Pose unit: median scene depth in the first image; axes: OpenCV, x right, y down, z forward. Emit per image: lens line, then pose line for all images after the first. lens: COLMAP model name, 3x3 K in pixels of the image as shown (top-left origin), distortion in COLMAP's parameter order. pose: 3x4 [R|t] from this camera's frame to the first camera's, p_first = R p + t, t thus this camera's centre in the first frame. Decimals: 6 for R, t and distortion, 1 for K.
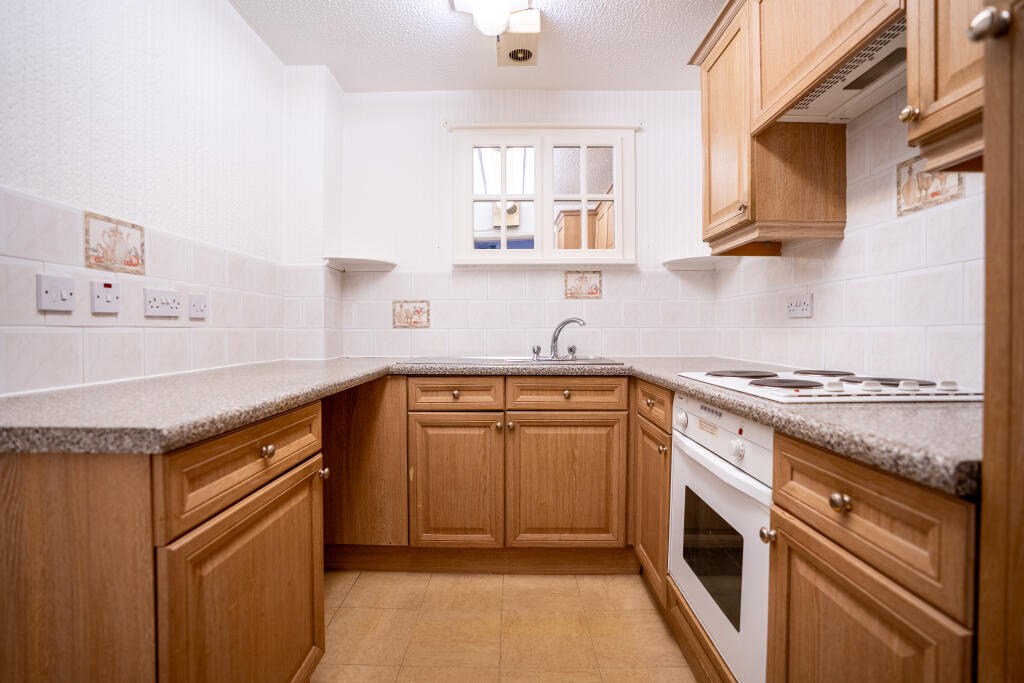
lens RADIAL K [[476.0, 0, 509.9], [0, 476.0, 334.4], [0, 0, 1]] dist [-0.064700, 0.022385]
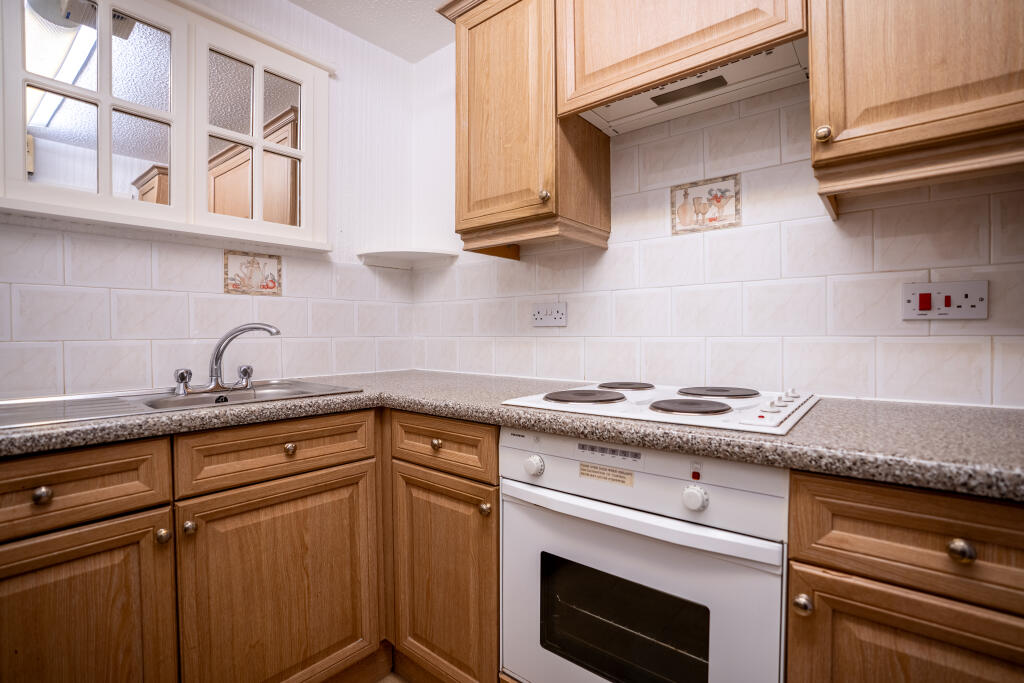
lens RADIAL K [[476.0, 0, 514.0], [0, 476.0, 337.2], [0, 0, 1]] dist [-0.064700, 0.022385]
pose [[0.627917, -0.009919, 0.778217, -0.195042], [0.011602, 0.999927, 0.003384, -0.019496], [-0.778194, 0.006904, 0.627986, 0.466351]]
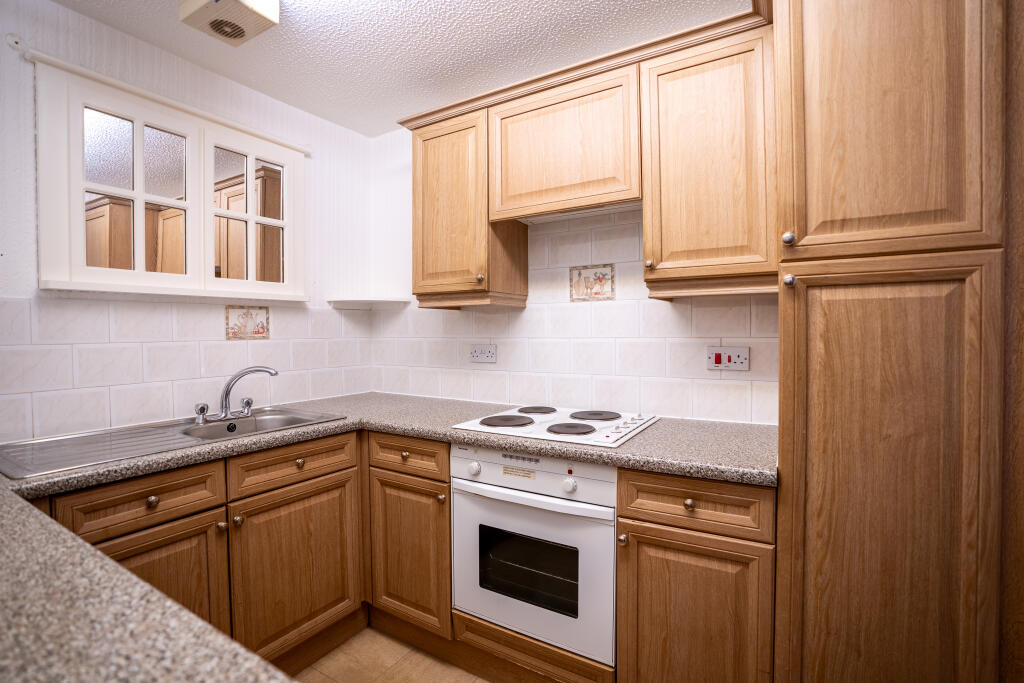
lens RADIAL K [[476.0, 0, 512.8], [0, 476.0, 336.9], [0, 0, 1]] dist [-0.064700, 0.022385]
pose [[0.515793, -0.013773, 0.856603, -0.472303], [0.013960, 0.999873, 0.007671, -0.120748], [-0.856600, 0.008001, 0.515920, 0.274576]]
